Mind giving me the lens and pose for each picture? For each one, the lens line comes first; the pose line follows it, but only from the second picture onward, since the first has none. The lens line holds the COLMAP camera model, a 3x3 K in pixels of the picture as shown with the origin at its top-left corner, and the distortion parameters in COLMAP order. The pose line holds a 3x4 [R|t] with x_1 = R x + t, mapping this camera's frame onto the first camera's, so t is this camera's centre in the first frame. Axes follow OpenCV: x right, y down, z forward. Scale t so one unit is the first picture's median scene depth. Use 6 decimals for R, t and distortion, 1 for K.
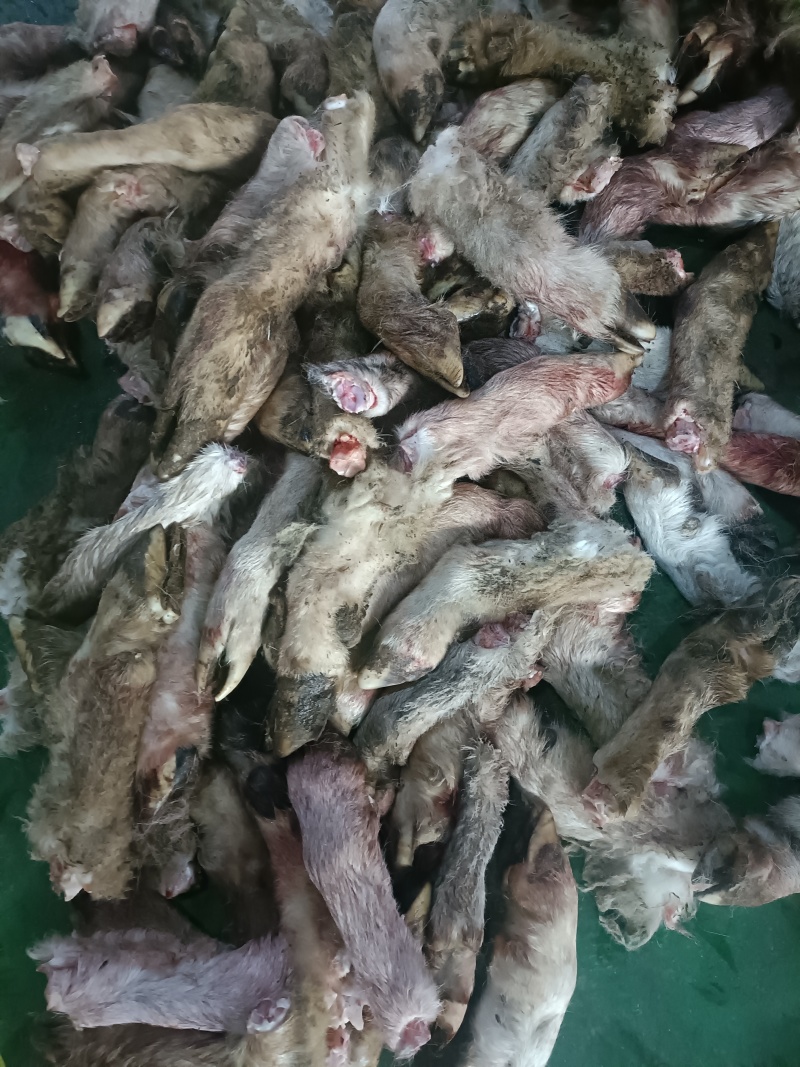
lens RADIAL K [[787.6, 0, 399.4], [0, 787.6, 541.7], [0, 0, 1]] dist [0.050283, -0.056306]
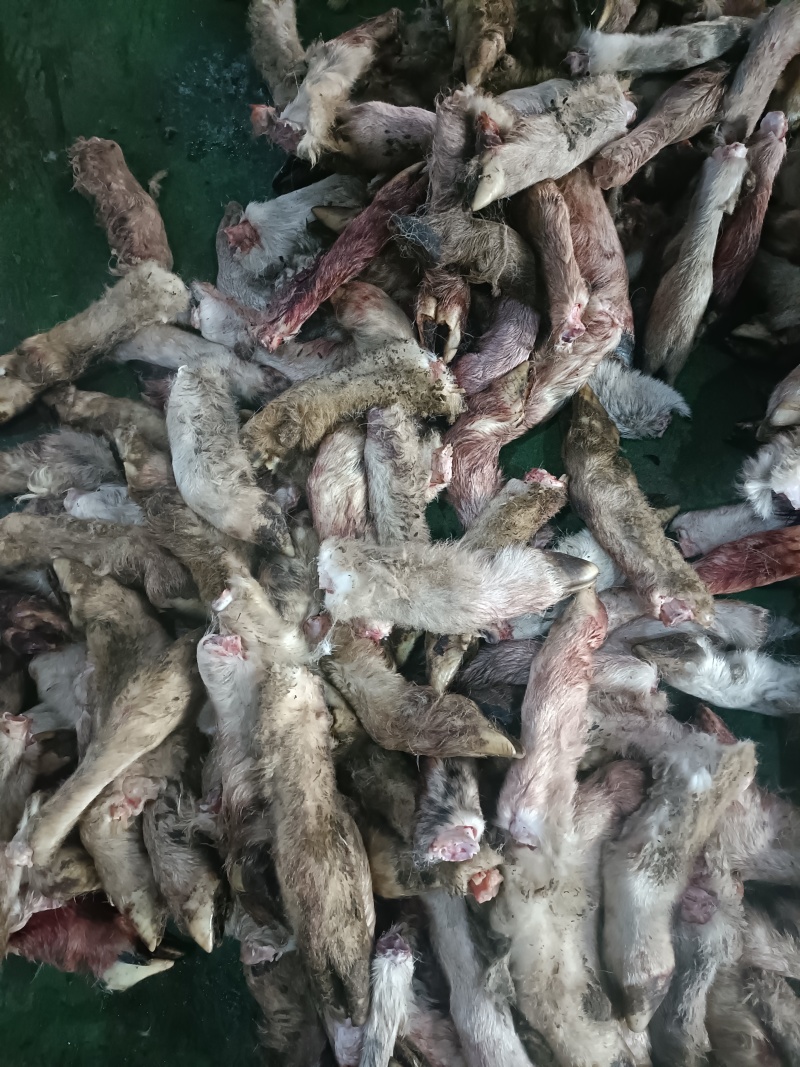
lens RADIAL K [[787.6, 0, 398.9], [0, 787.6, 528.9], [0, 0, 1]] dist [0.050283, -0.056306]
pose [[0.738956, -0.665248, 0.106719, 0.042728], [0.668070, 0.744003, 0.011915, -0.484230], [-0.087326, 0.062491, 0.994218, -0.046292]]
